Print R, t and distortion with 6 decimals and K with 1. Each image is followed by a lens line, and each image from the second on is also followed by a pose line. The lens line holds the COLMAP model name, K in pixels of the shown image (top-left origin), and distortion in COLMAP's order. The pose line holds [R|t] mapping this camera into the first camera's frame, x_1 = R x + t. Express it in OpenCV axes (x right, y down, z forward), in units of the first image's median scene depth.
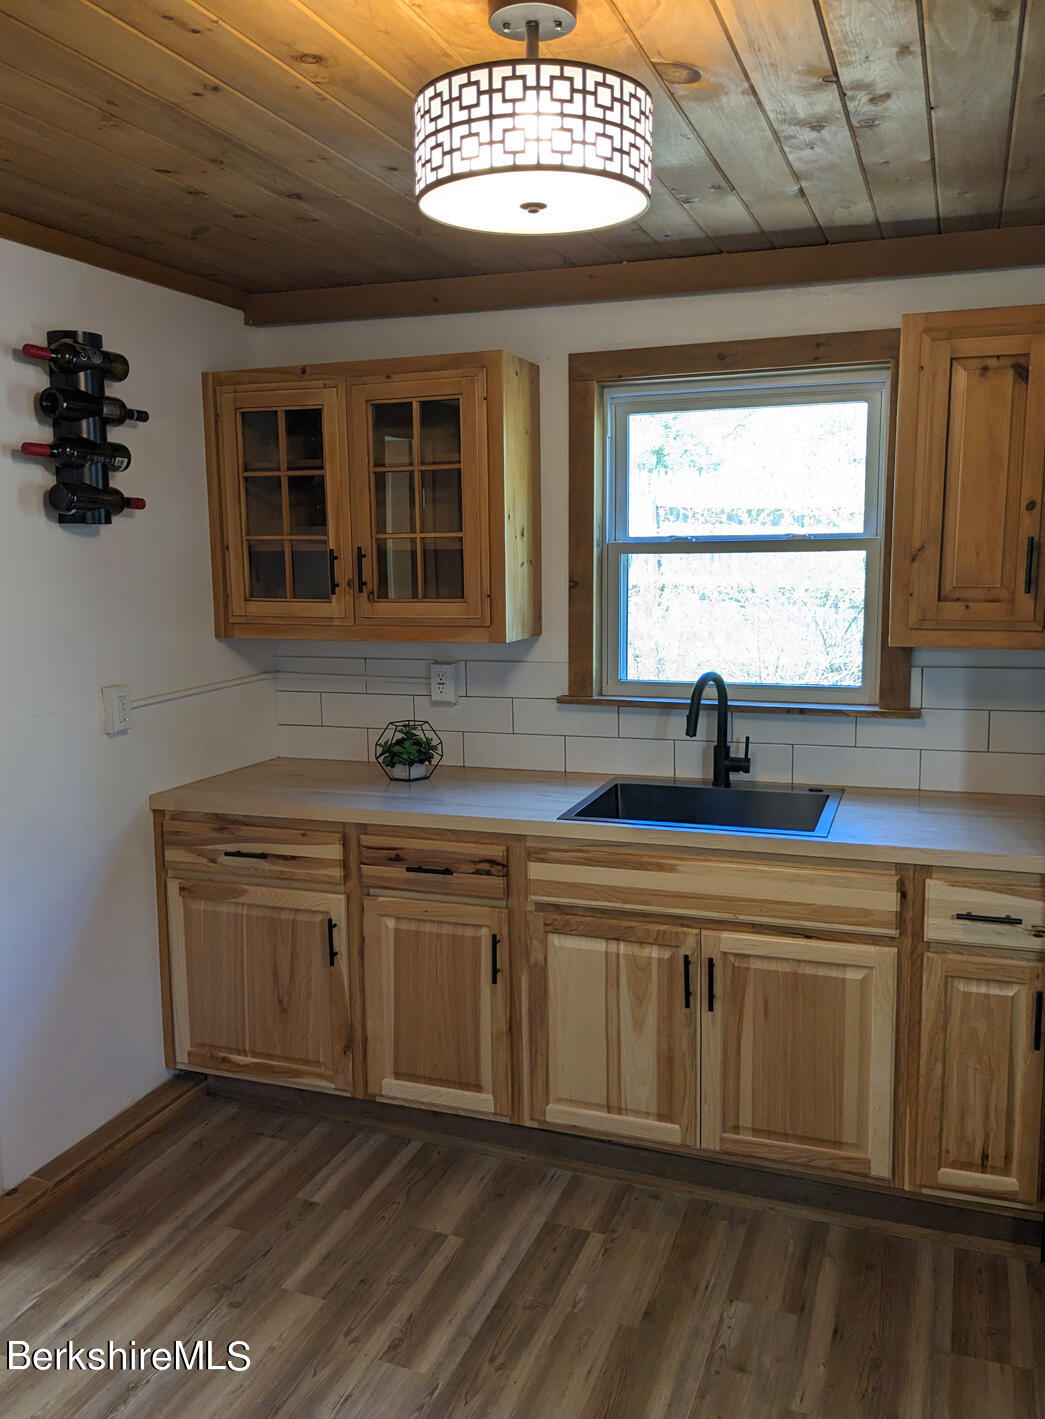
lens RADIAL K [[1142.8, 0, 524.5], [0, 1142.8, 726.1], [0, 0, 1]] dist [-0.001857, -0.009324]
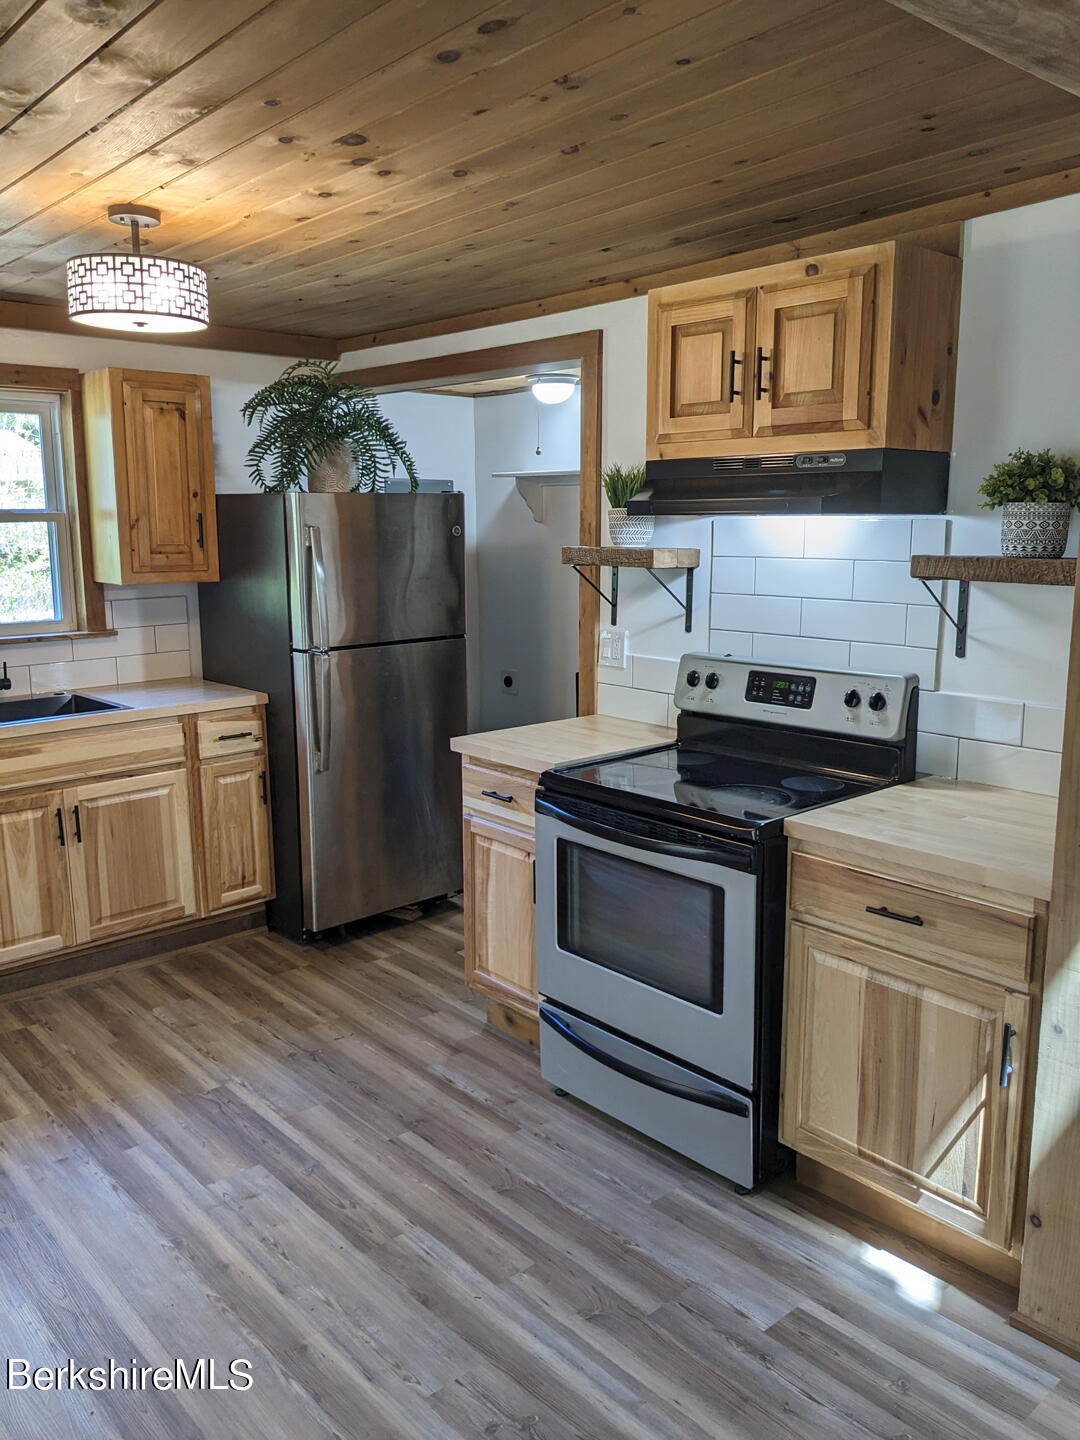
lens RADIAL K [[1156.0, 0, 540.0], [0, 1156.0, 720.0], [0, 0, 1]] dist [0.079282, -0.098878]
pose [[0.477623, -0.161445, 0.863604, -0.829004], [0.138818, 0.984491, 0.107269, 0.018783], [-0.867529, 0.068650, 0.492627, -0.252957]]
